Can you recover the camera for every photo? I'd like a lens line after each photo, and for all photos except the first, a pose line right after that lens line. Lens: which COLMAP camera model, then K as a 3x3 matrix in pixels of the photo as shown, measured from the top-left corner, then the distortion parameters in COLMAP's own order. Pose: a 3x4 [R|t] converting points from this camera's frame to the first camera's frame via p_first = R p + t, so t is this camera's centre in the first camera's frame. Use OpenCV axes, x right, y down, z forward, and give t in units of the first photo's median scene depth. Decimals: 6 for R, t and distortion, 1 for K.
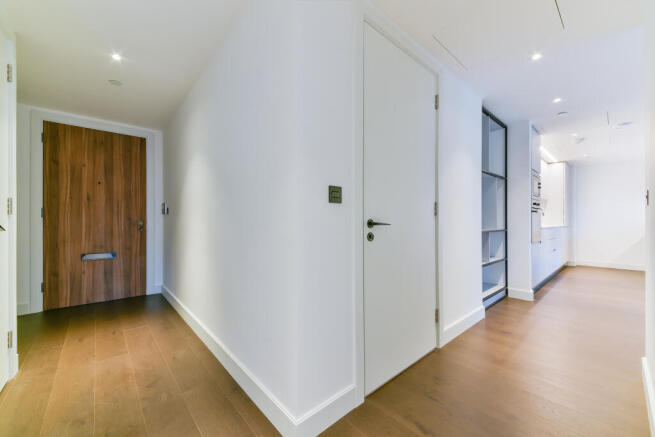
lens RADIAL K [[253.6, 0, 333.2], [0, 253.6, 218.4], [0, 0, 1]] dist [0.000808, -0.000572]
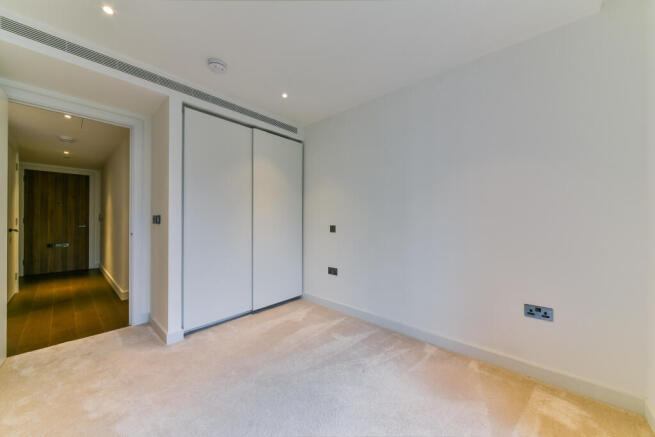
lens RADIAL K [[235.0, 0, 322.5], [0, 235.0, 219.3], [0, 0, 1]] dist [-0.006532, 0.000559]
pose [[0.995812, 0.002504, 0.091386, 0.730577], [-0.002204, 0.999992, -0.003384, -0.029193], [-0.091394, 0.003168, 0.995810, -0.754595]]
